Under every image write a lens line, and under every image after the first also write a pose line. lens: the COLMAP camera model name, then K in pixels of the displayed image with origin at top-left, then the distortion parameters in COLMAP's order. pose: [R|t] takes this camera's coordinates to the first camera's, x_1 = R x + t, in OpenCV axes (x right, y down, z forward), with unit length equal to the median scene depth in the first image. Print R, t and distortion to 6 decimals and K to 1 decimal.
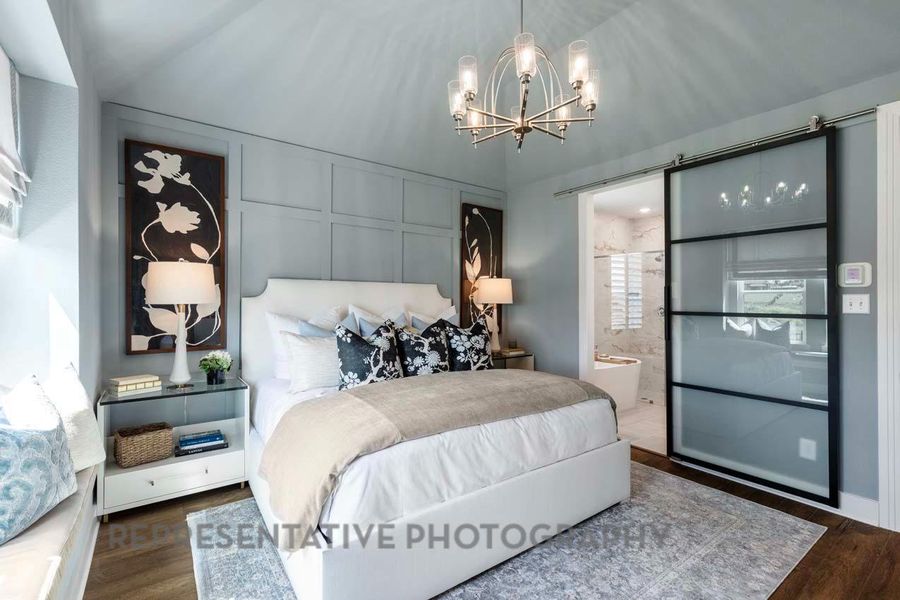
lens RADIAL K [[406.5, 0, 454.9], [0, 406.5, 298.1], [0, 0, 1]] dist [0.001330, -0.000192]
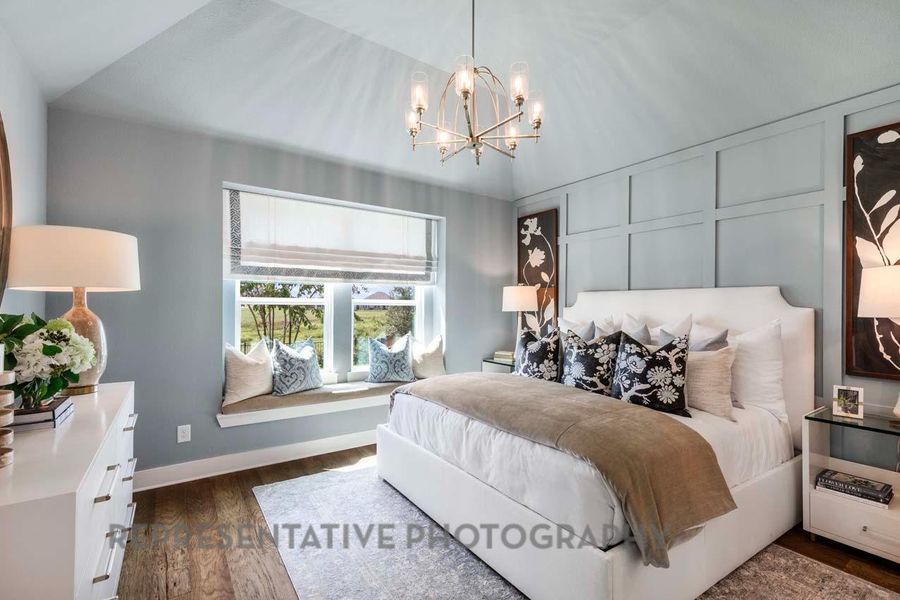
lens RADIAL K [[406.5, 0, 447.0], [0, 406.5, 300.3], [0, 0, 1]] dist [0.001330, -0.000192]
pose [[-0.044559, -0.023545, -0.998729, 0.894221], [-0.001797, 0.999723, -0.023488, 0.007025], [0.999005, 0.000748, -0.044589, 0.718035]]
